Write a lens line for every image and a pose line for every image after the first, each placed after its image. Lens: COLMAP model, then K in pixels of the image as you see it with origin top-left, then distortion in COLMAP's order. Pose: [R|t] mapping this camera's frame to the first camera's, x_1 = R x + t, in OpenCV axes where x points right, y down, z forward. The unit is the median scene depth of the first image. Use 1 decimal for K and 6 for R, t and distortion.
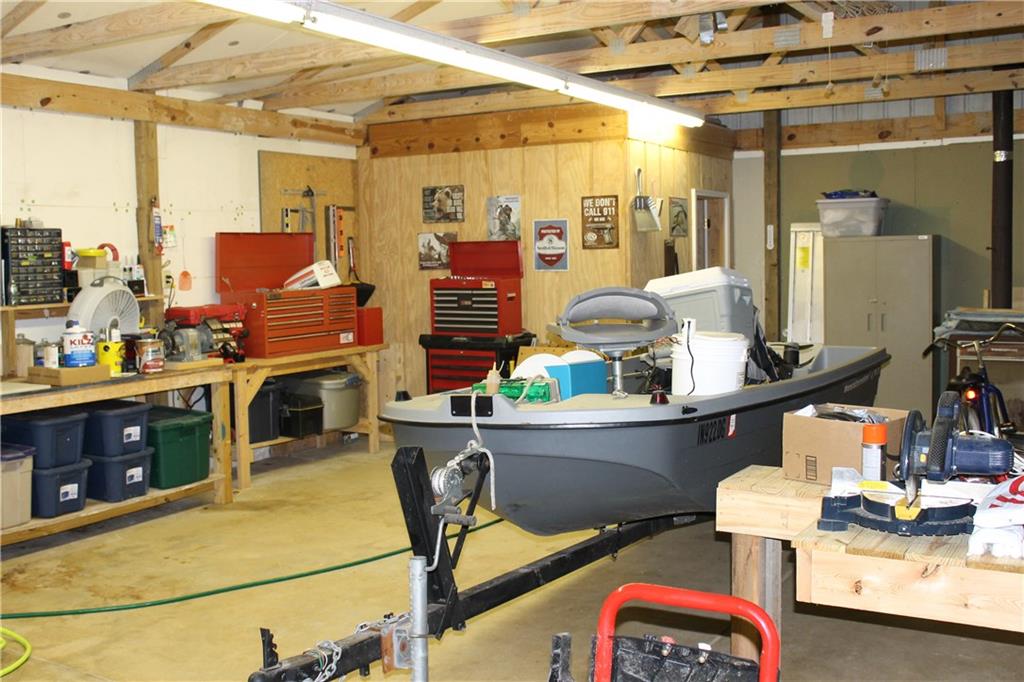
lens RADIAL K [[1070.0, 0, 512.0], [0, 1070.0, 339.1], [0, 0, 1]] dist [-0.086750, 0.000000]
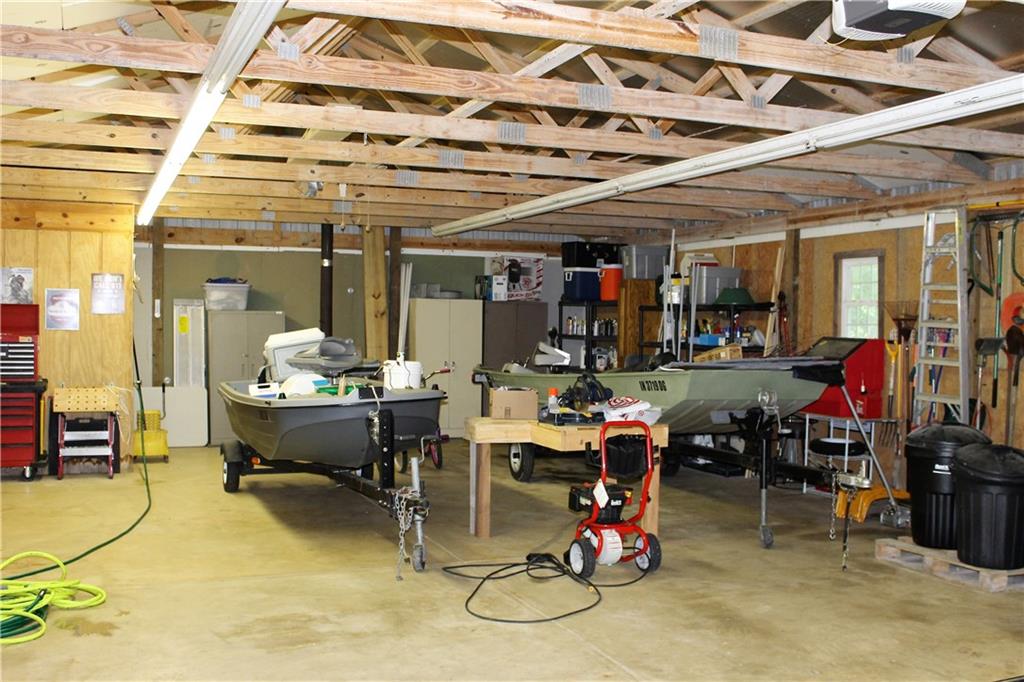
lens RADIAL K [[1070.0, 0, 512.8], [0, 1070.0, 341.4], [0, 0, 1]] dist [-0.086750, 0.000000]
pose [[0.604833, 0.016283, 0.796186, -0.624946], [0.037548, 0.998096, -0.048936, 0.031069], [-0.795467, 0.059493, 0.603070, -0.175685]]
